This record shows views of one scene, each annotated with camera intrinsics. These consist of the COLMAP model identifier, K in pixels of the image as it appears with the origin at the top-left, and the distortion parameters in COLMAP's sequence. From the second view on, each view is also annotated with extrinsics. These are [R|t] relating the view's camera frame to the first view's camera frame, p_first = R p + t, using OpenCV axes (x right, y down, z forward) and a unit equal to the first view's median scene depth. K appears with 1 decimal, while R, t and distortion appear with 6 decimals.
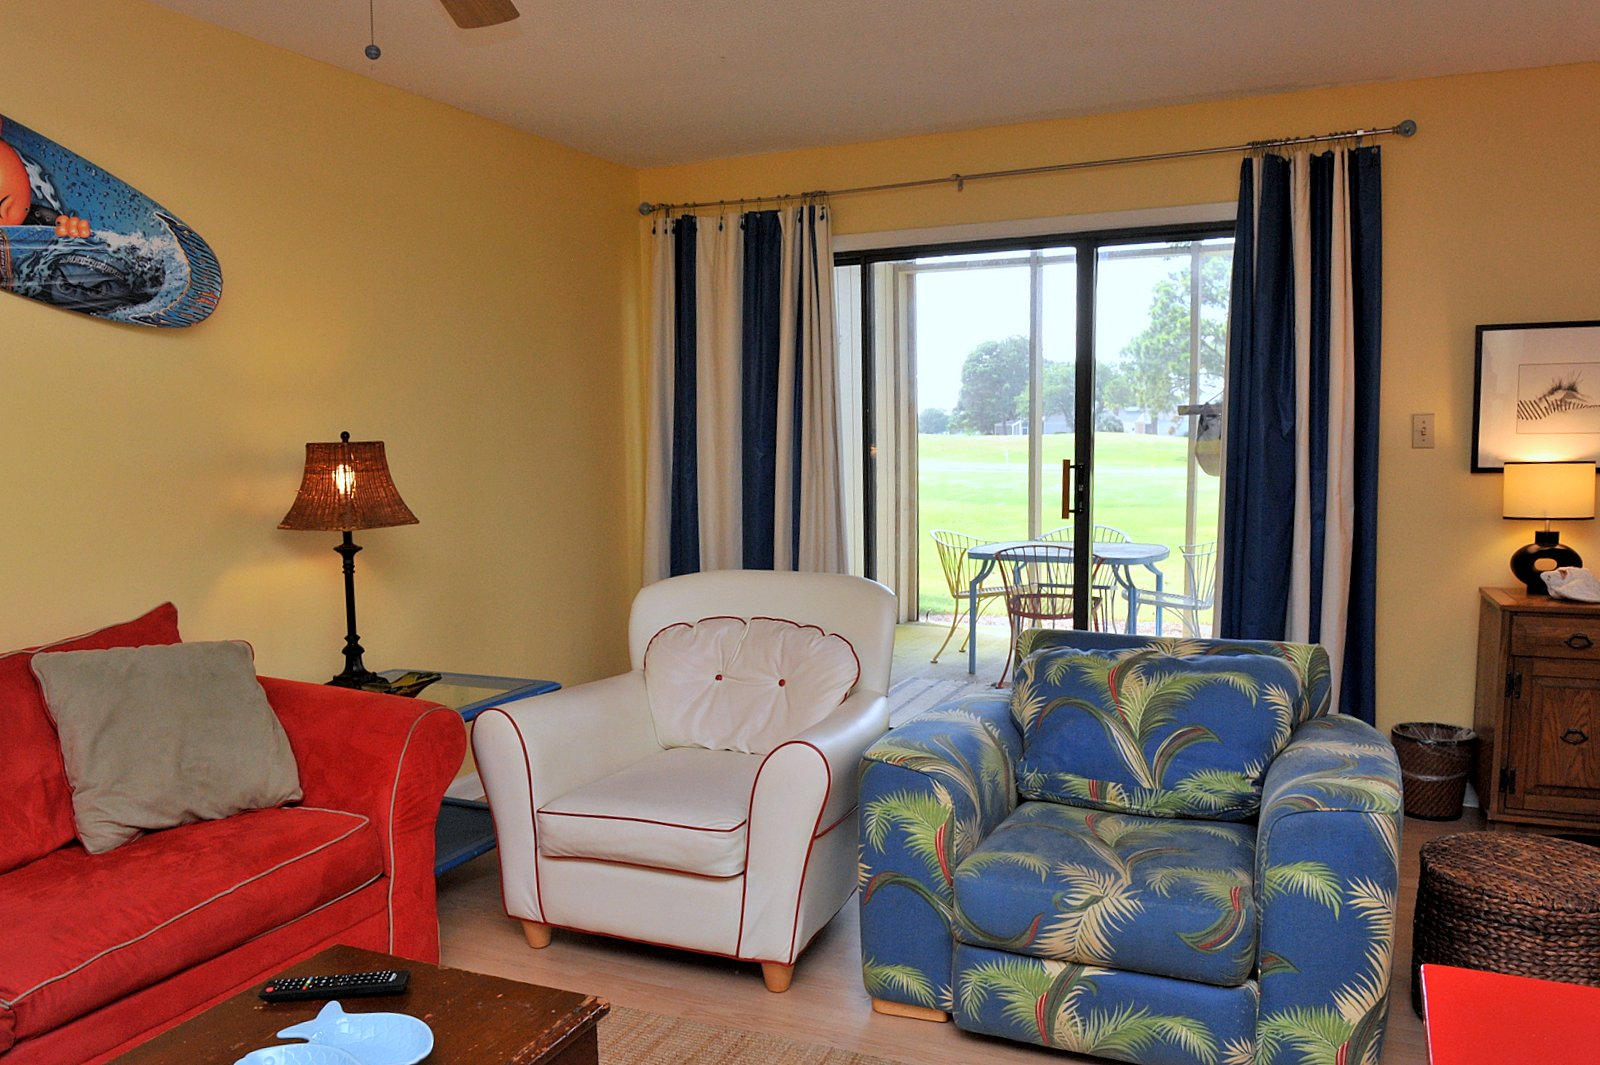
lens RADIAL K [[1190.8, 0, 804.5], [0, 1190.8, 560.1], [0, 0, 1]] dist [-0.048395, -0.003570]
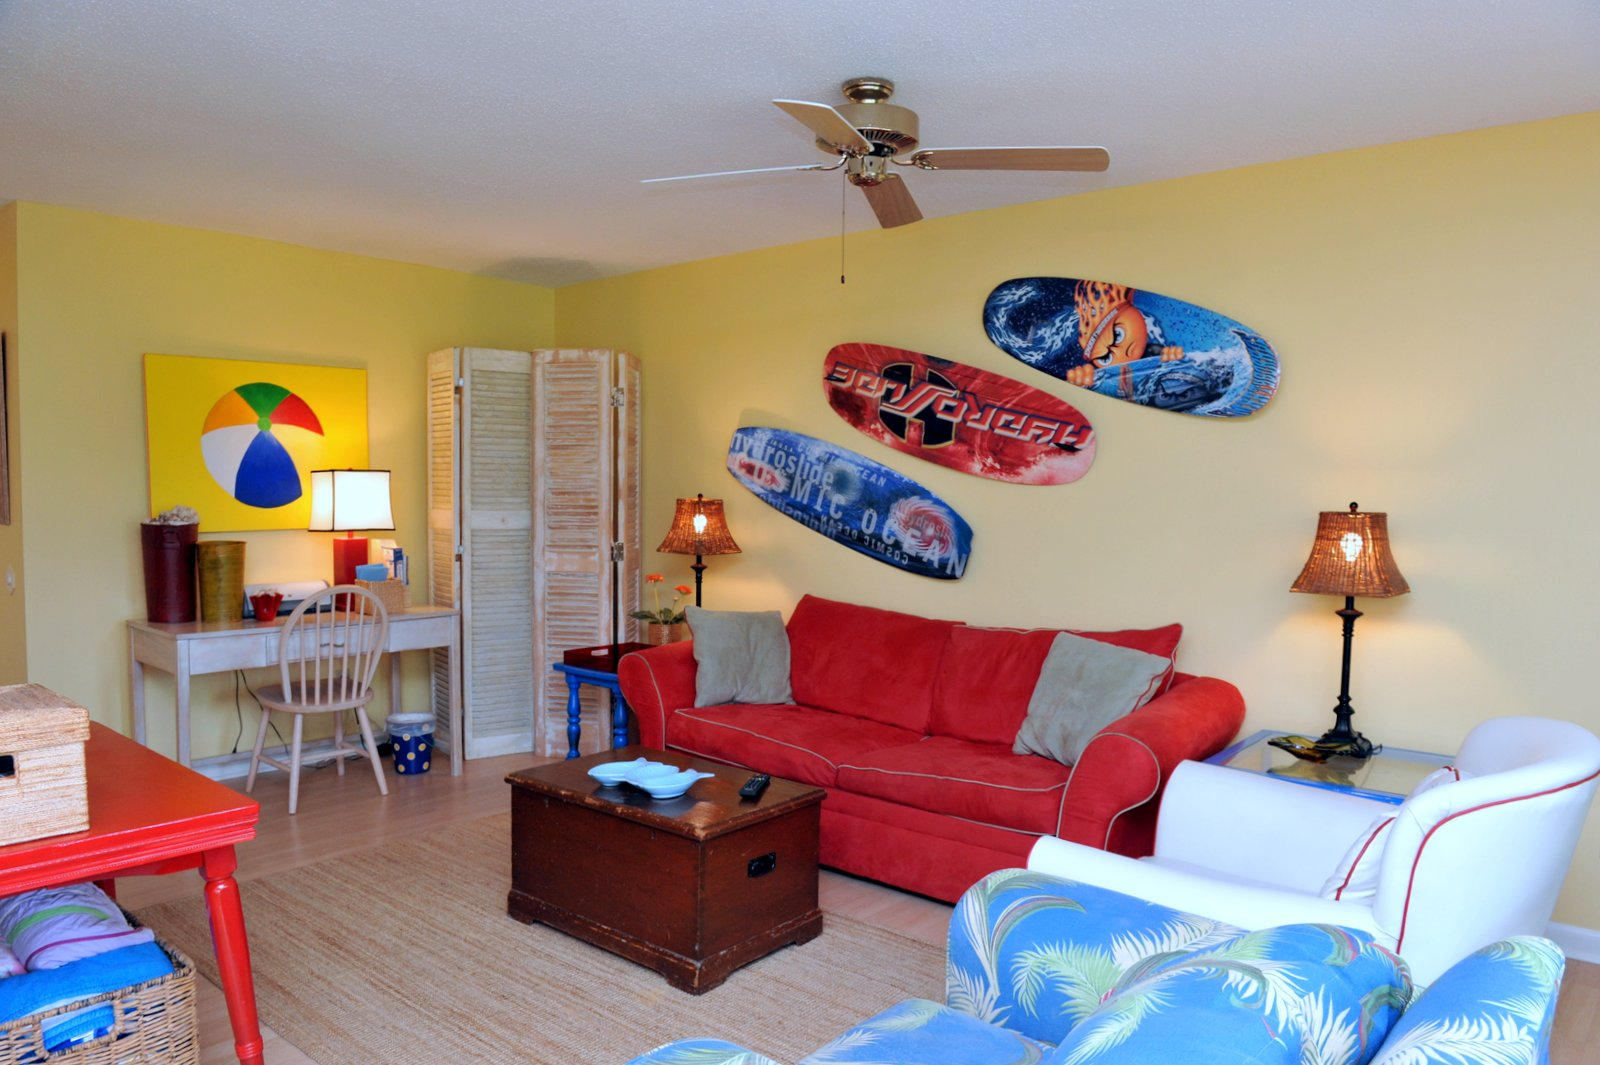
lens RADIAL K [[1146.1, 0, 808.0], [0, 1146.1, 549.5], [0, 0, 1]] dist [-0.048110, -0.007961]
pose [[-0.292661, 0.065566, -0.953966, 0.813036], [-0.108276, 0.988958, 0.101189, -0.132660], [0.950066, 0.132905, -0.282330, 0.945175]]
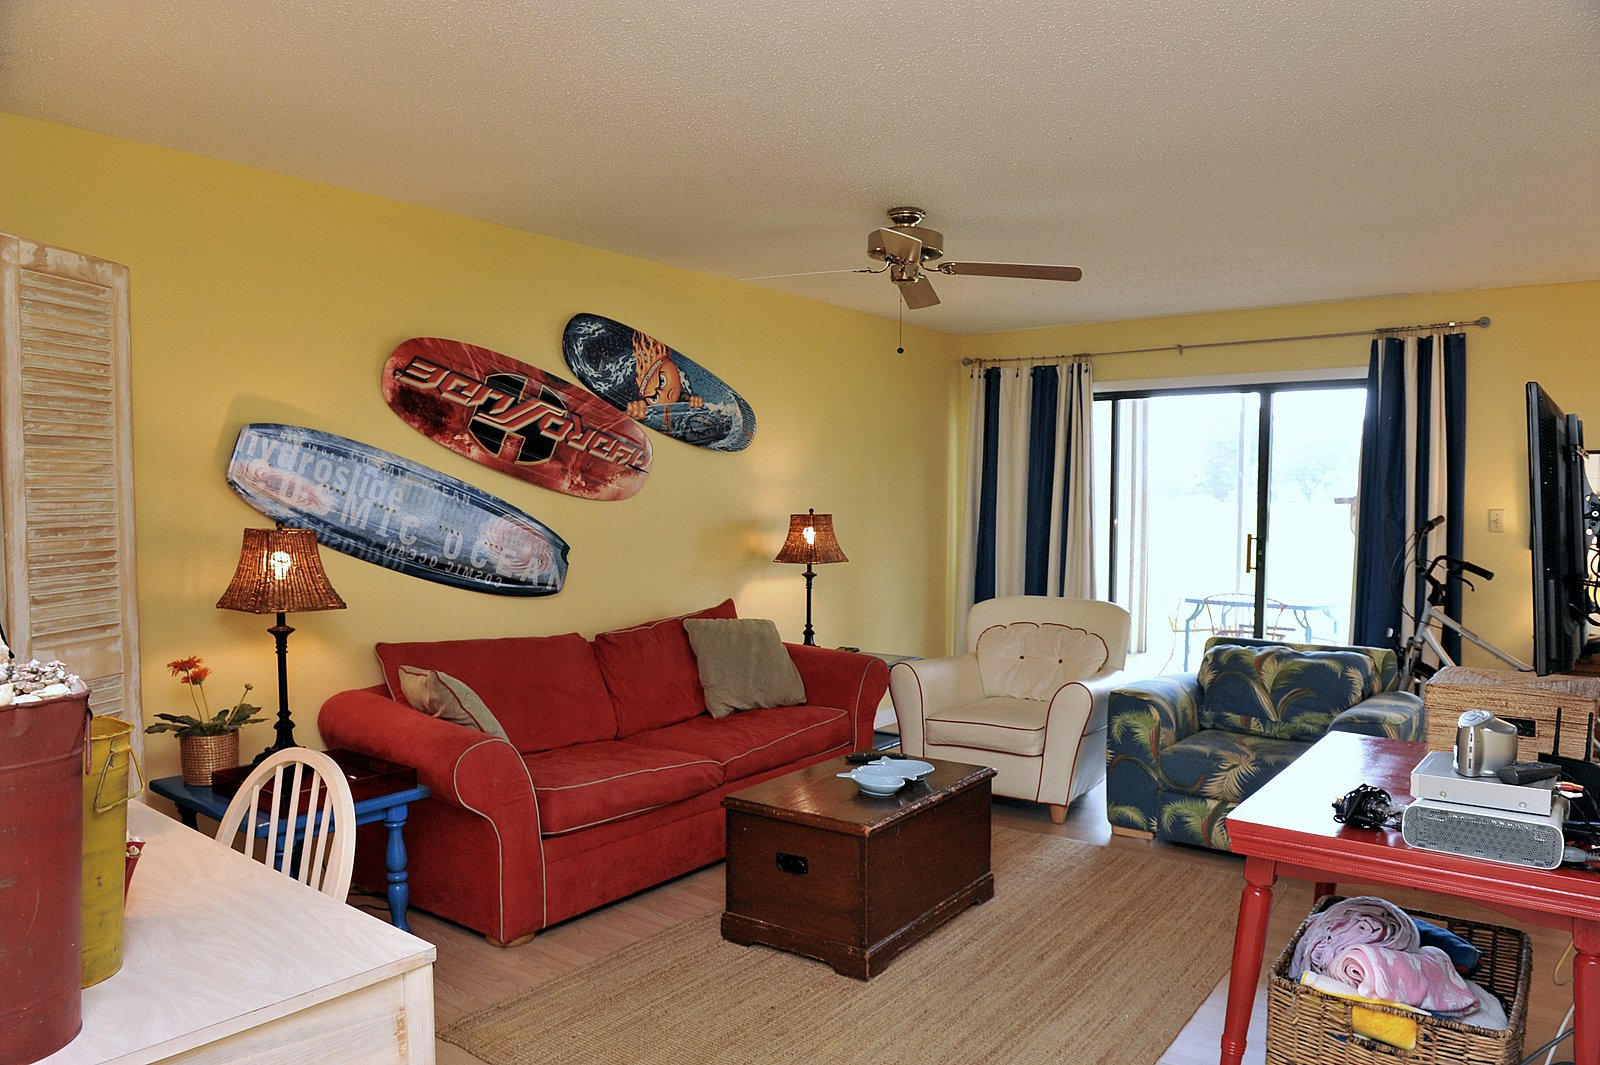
lens RADIAL K [[1091.5, 0, 798.1], [0, 1091.5, 554.0], [0, 0, 1]] dist [-0.054366, -0.003823]
pose [[0.975601, 0.029213, -0.217599, -0.057211], [-0.040363, 0.998080, -0.046975, 0.042389], [0.215809, 0.054612, 0.974907, -0.679328]]
